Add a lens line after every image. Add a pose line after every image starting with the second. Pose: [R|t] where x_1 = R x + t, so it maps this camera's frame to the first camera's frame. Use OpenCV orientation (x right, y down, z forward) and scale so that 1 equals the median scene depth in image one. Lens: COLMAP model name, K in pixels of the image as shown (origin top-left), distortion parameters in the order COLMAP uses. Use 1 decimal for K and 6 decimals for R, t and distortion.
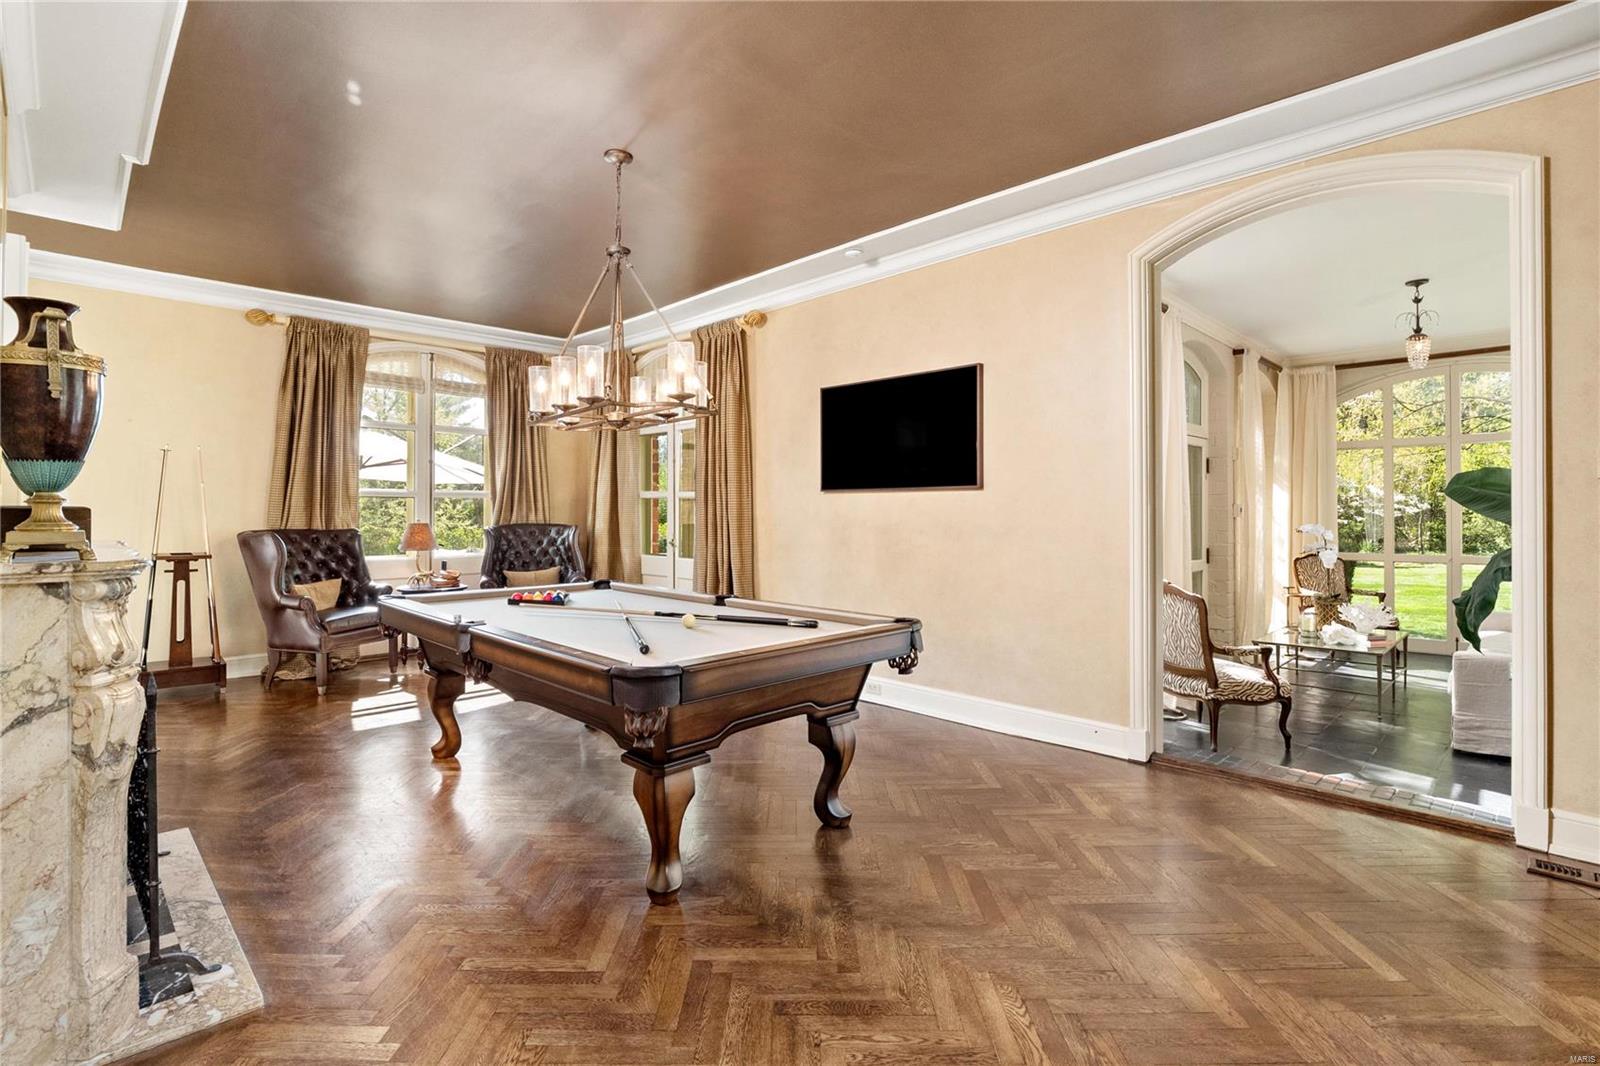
lens RADIAL K [[748.4, 0, 808.8], [0, 748.4, 521.4], [0, 0, 1]] dist [-0.014618, -0.002421]
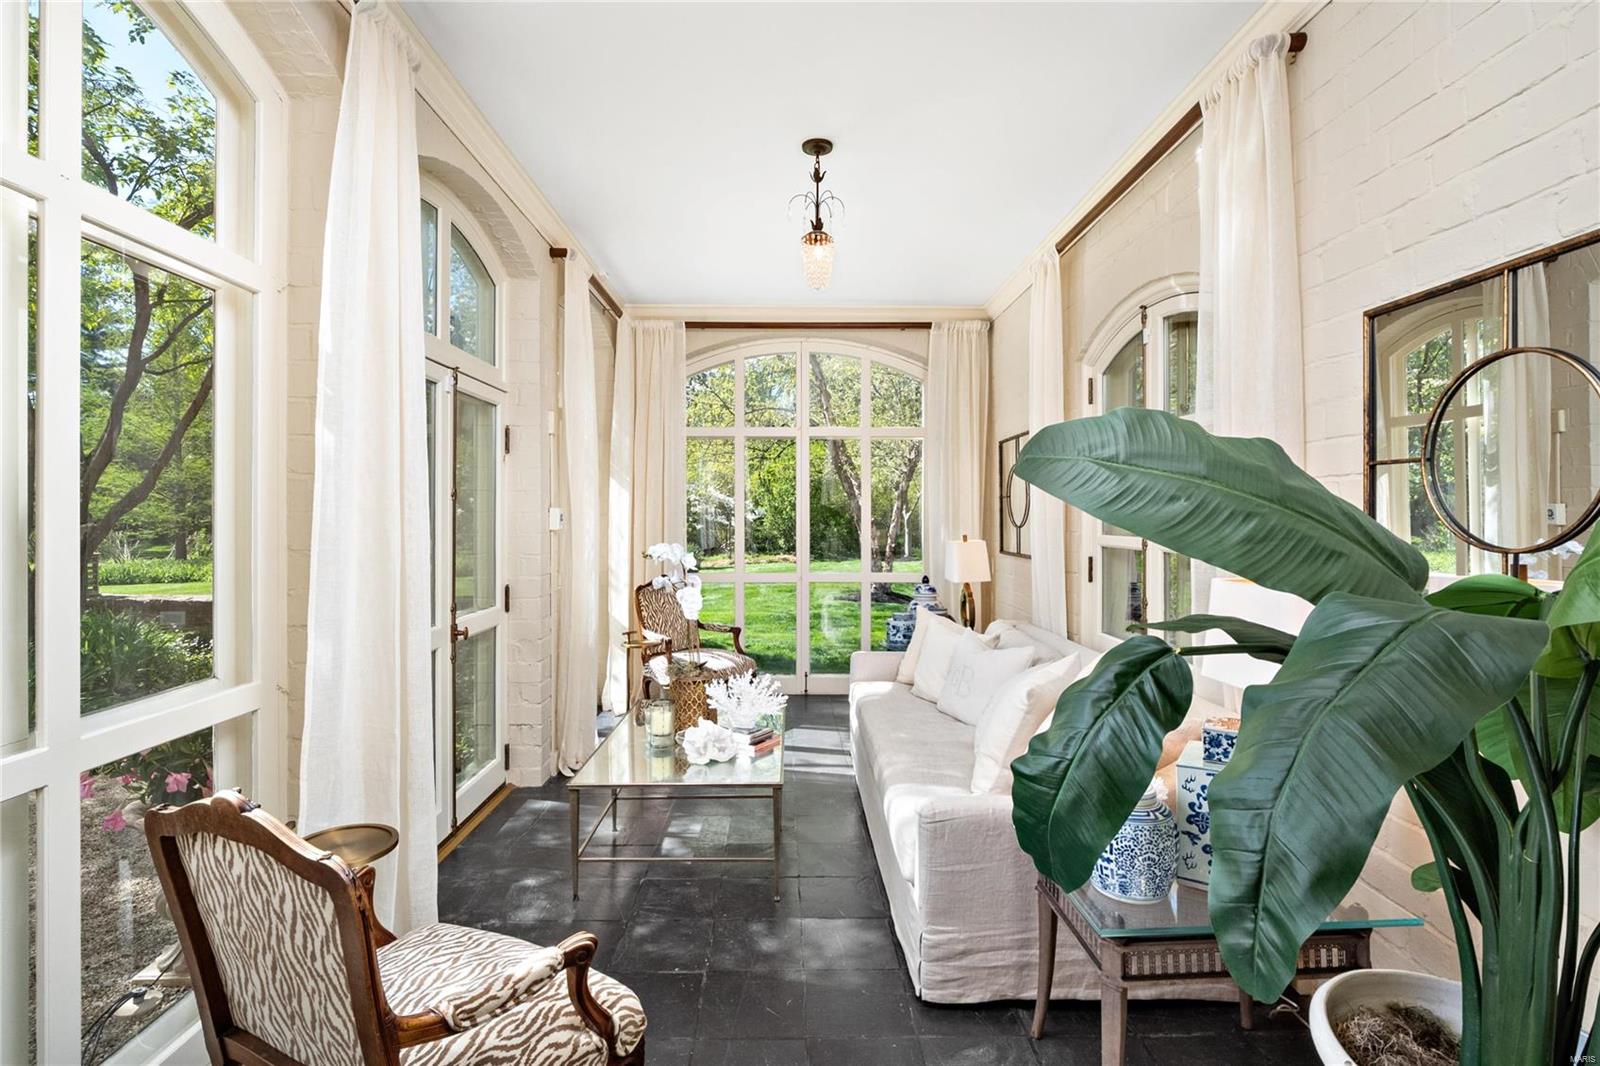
lens RADIAL K [[748.4, 0, 804.0], [0, 748.4, 524.2], [0, 0, 1]] dist [-0.014618, -0.002421]
pose [[0.693294, 0.001528, 0.720653, 0.274752], [-0.000317, 0.999998, -0.001816, -0.008441], [-0.720655, 0.001031, 0.693293, 0.428827]]
